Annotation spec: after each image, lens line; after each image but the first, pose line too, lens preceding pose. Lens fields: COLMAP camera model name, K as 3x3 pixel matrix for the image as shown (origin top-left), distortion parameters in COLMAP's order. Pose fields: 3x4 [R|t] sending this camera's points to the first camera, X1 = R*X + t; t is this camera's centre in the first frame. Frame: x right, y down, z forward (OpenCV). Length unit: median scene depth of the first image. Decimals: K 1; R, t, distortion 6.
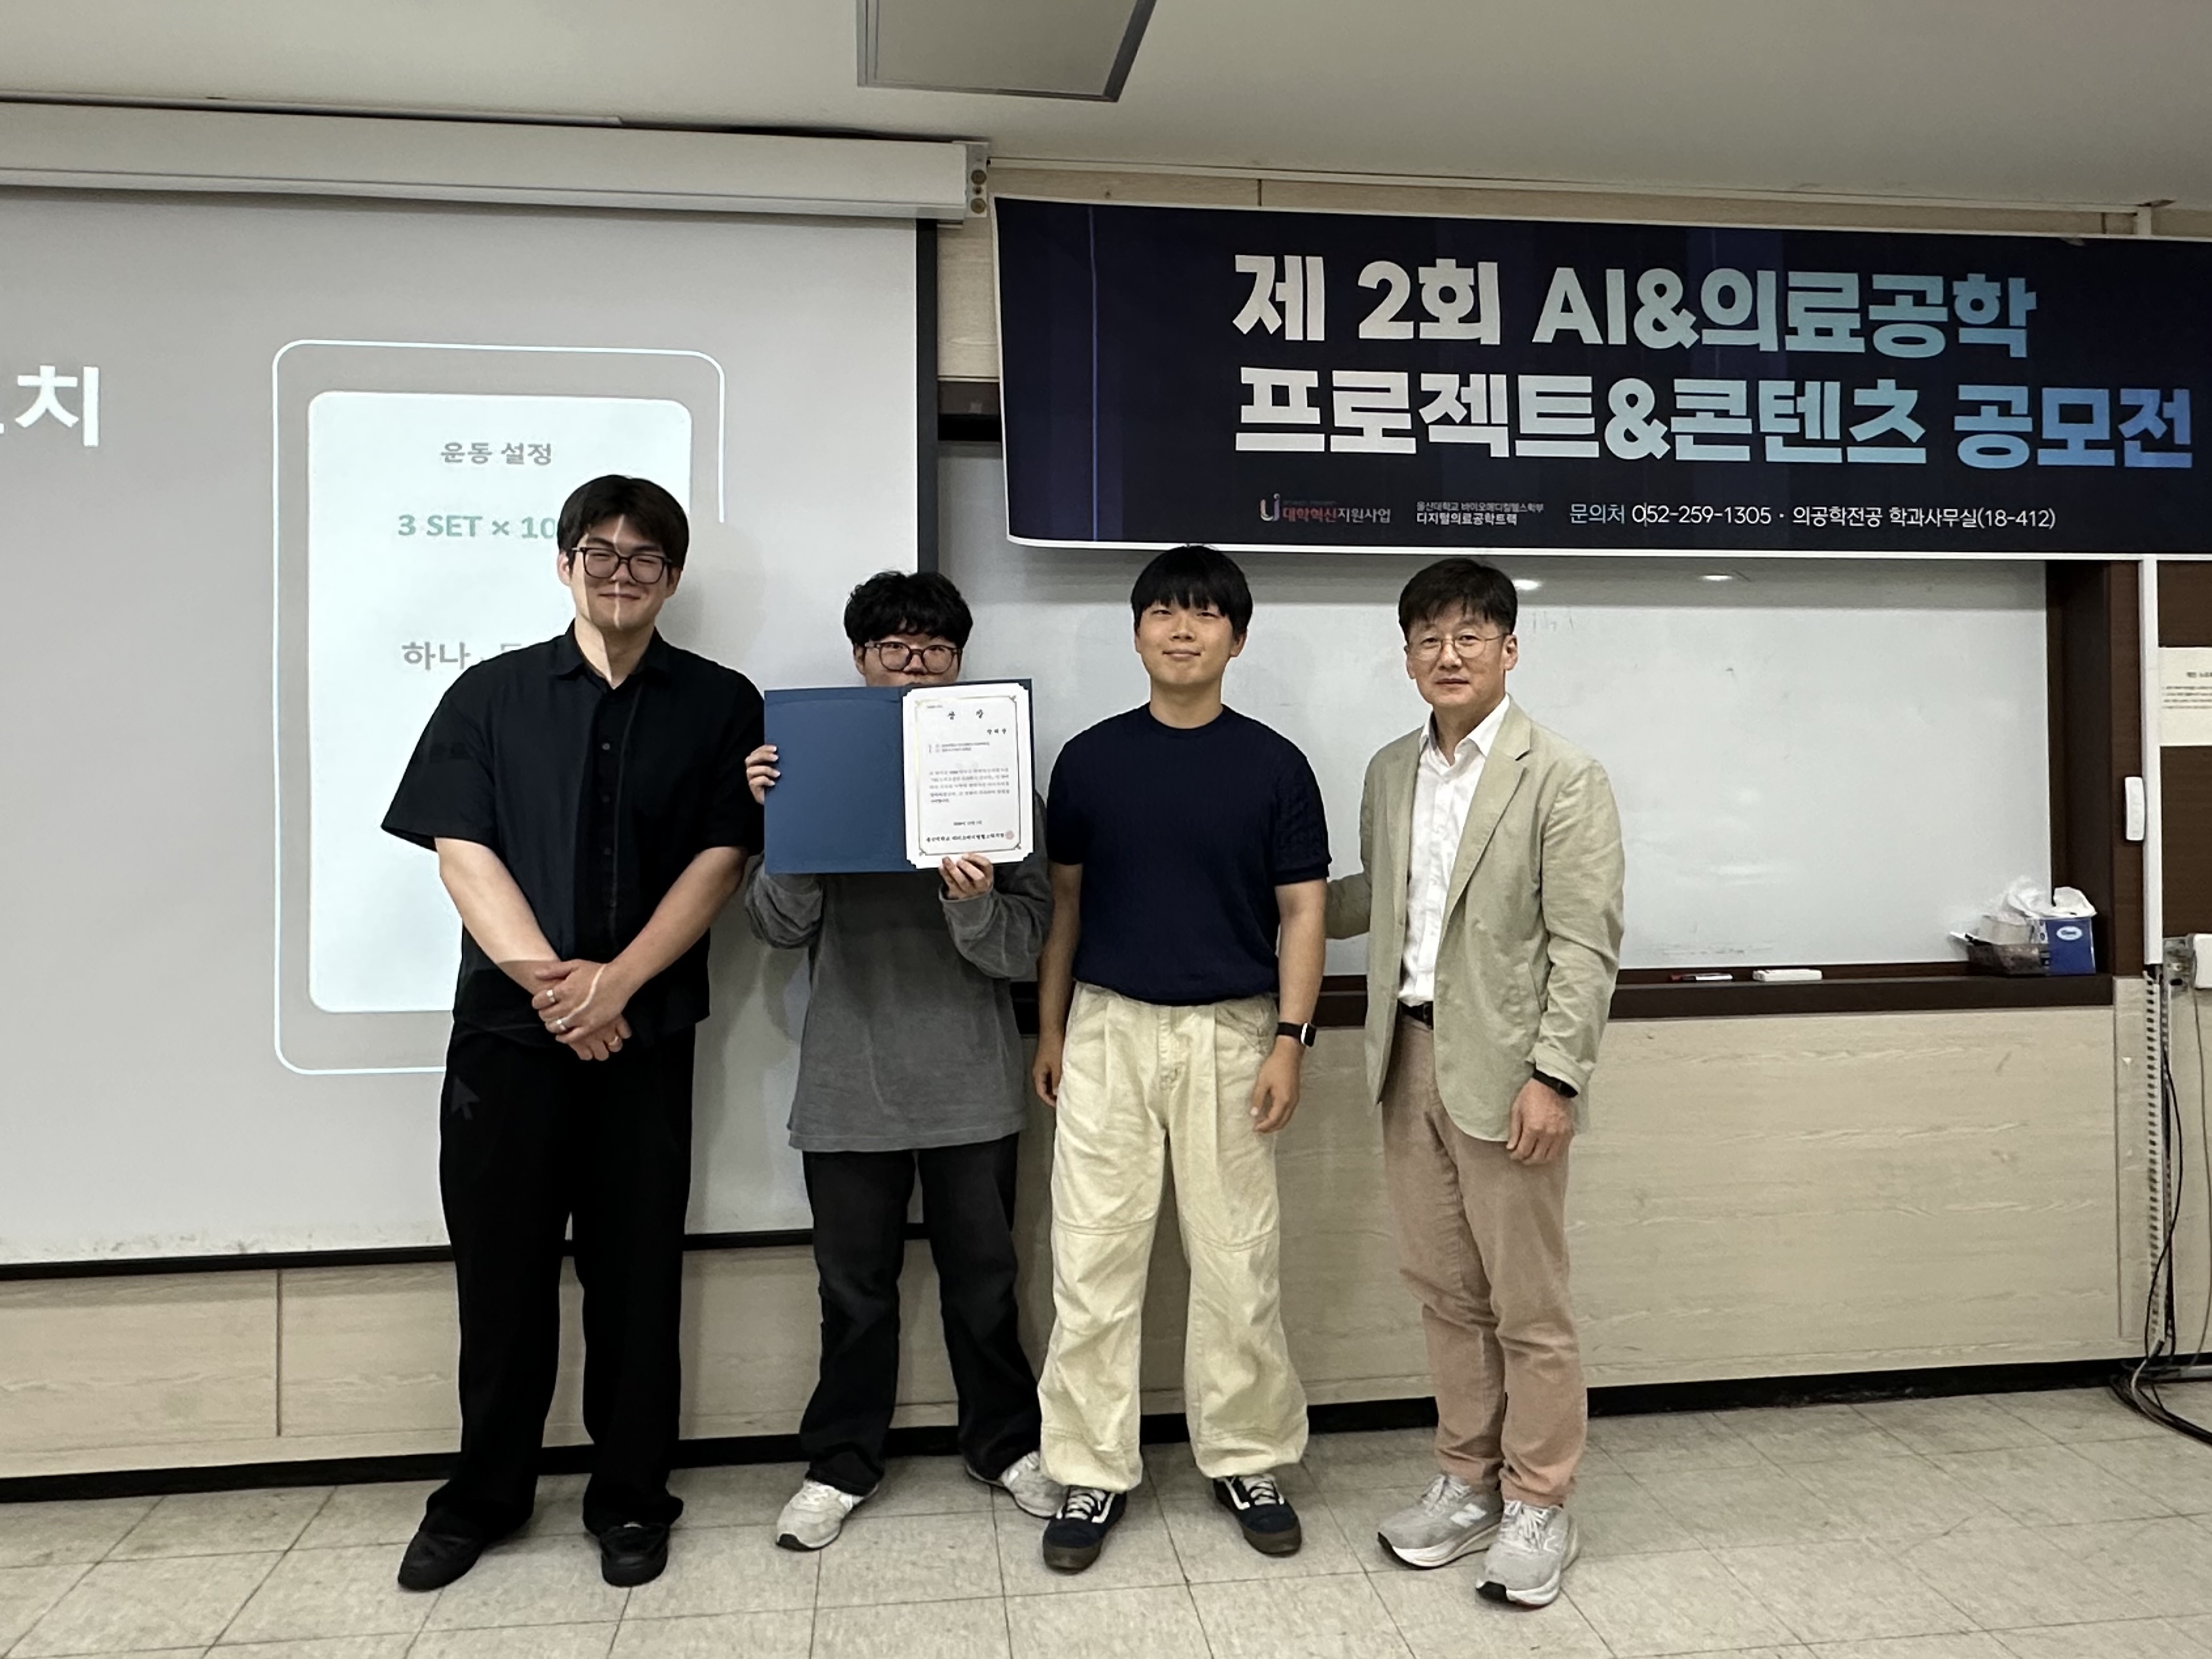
lens RADIAL K [[1407.0, 0, 1101.7], [0, 1407.0, 766.9], [0, 0, 1]] dist [-0.007630, 0.001950]
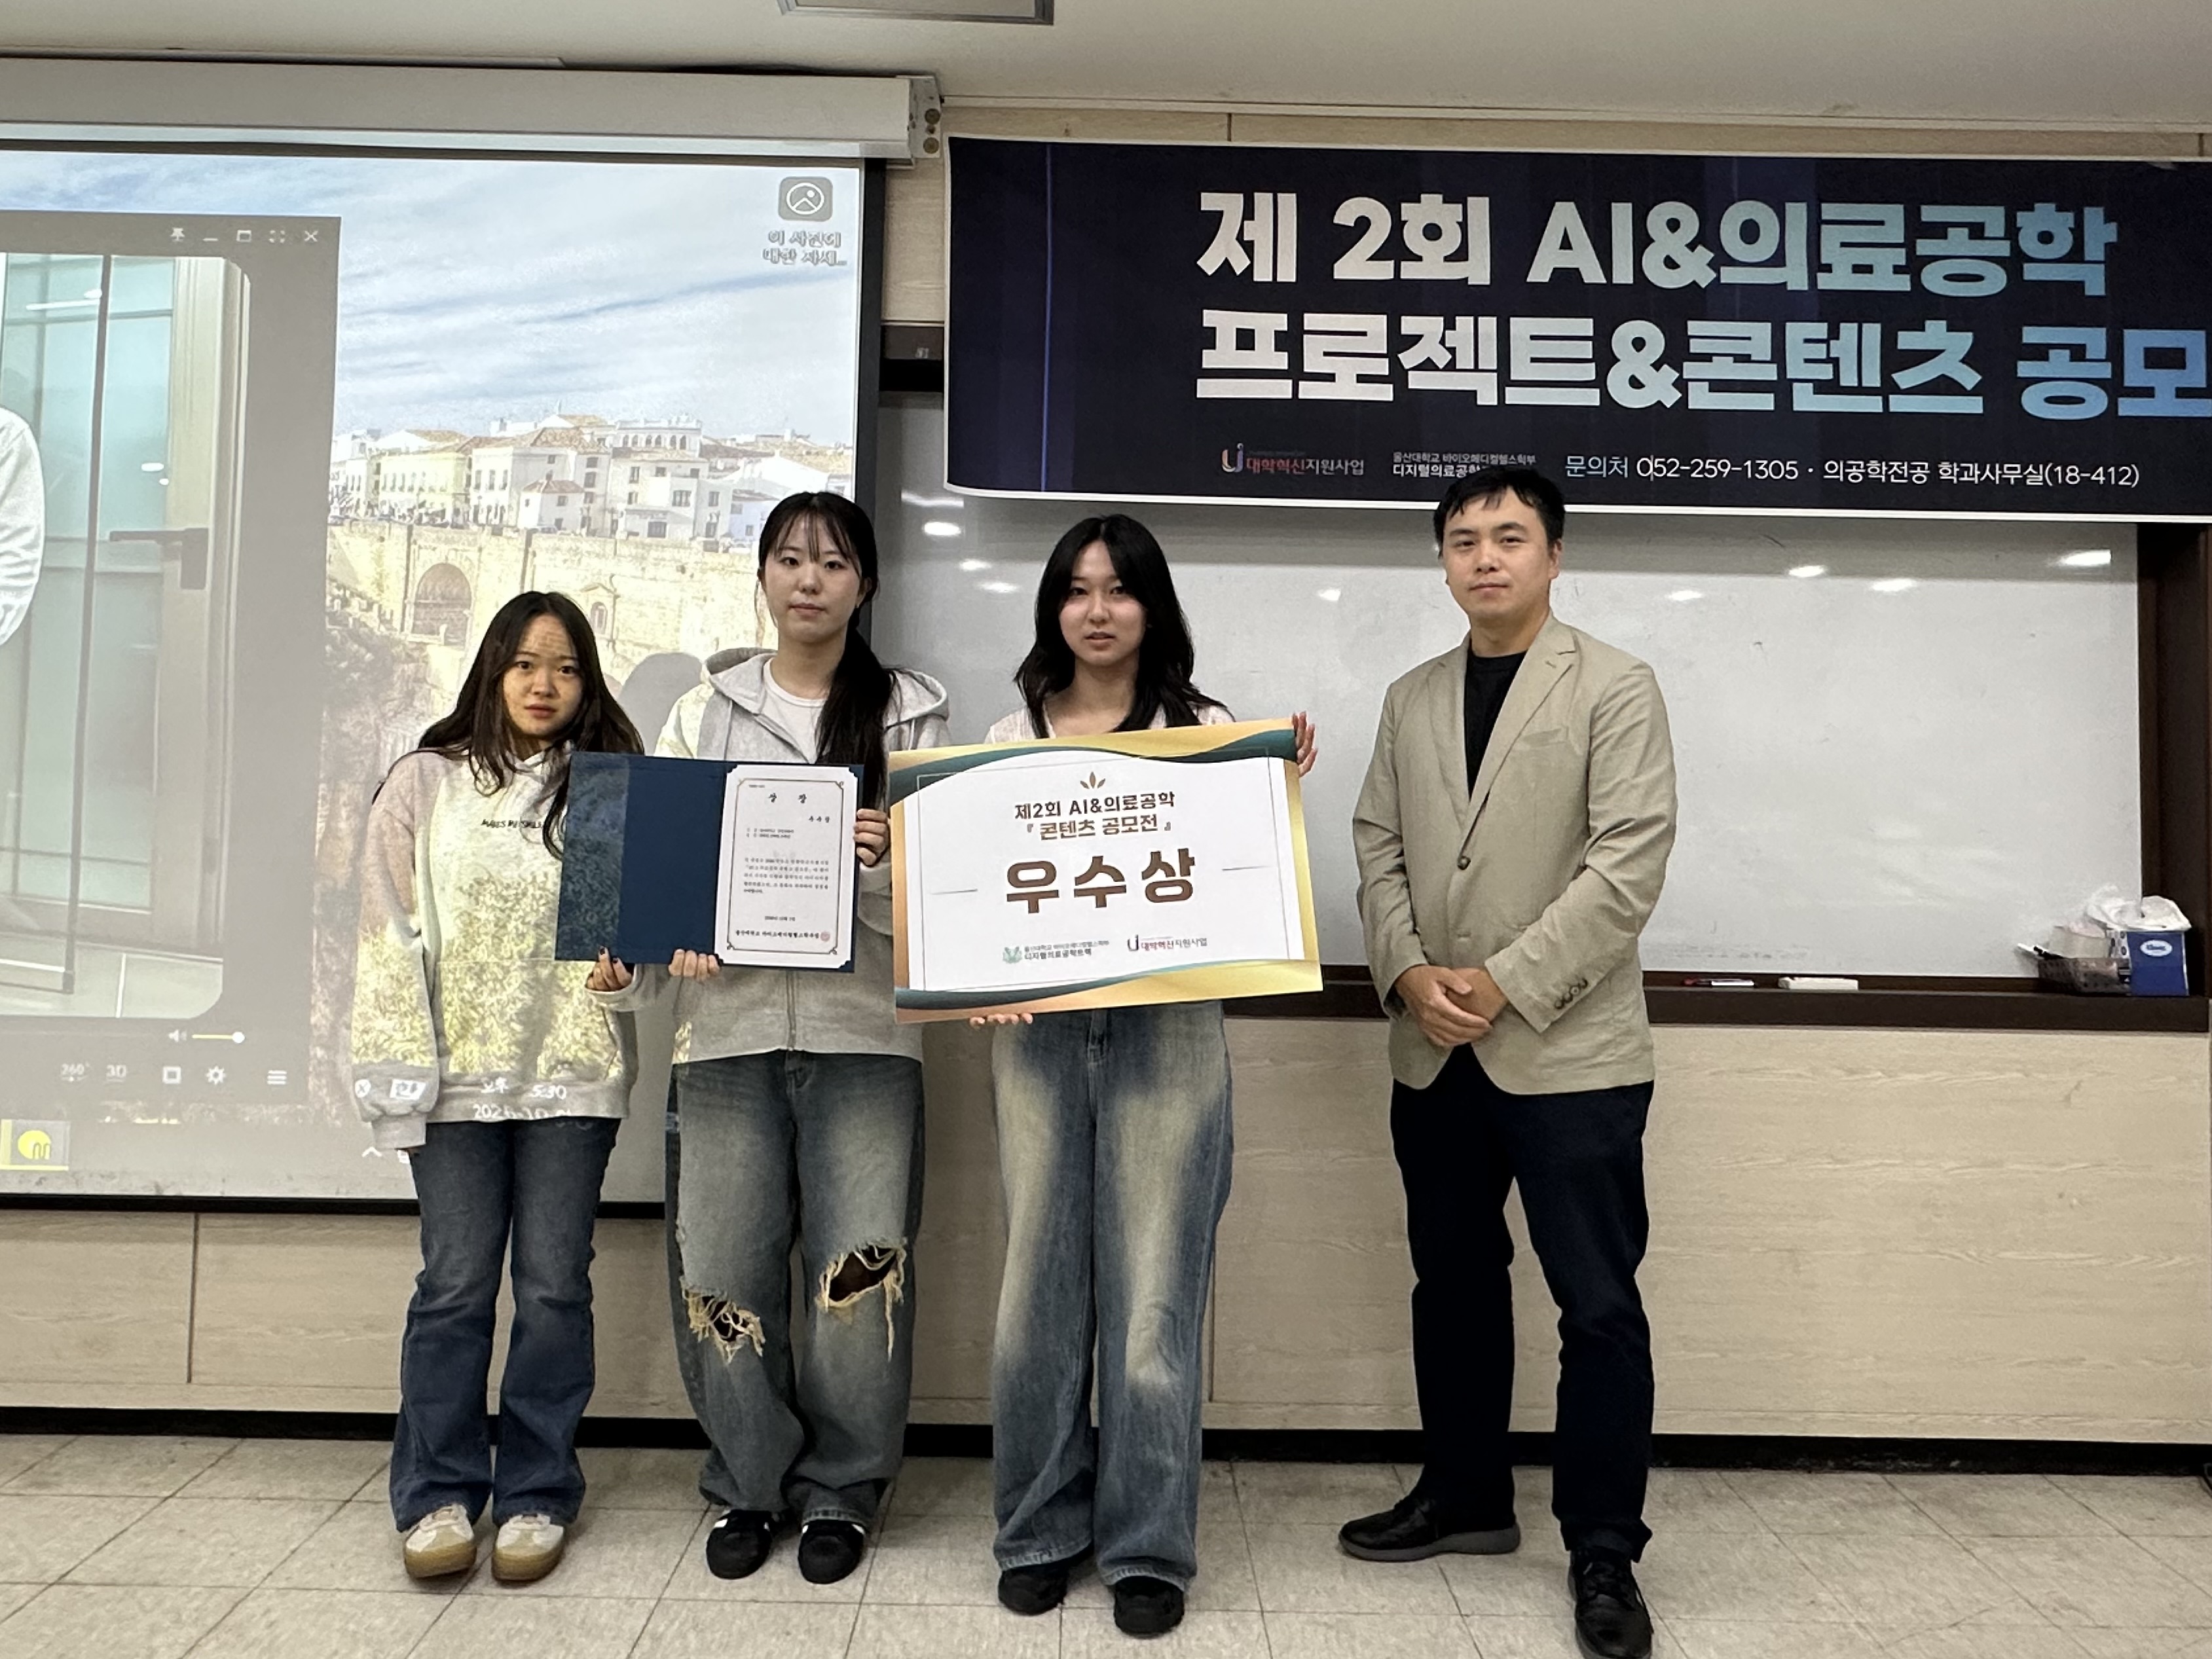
lens RADIAL K [[1406.9, 0, 1101.7], [0, 1406.9, 766.9], [0, 0, 1]] dist [-0.007630, 0.001950]
pose [[0.994292, 0.021343, -0.104534, 0.131824], [-0.024367, 0.999318, -0.027736, 0.048277], [0.103871, 0.030125, 0.994134, 0.063033]]
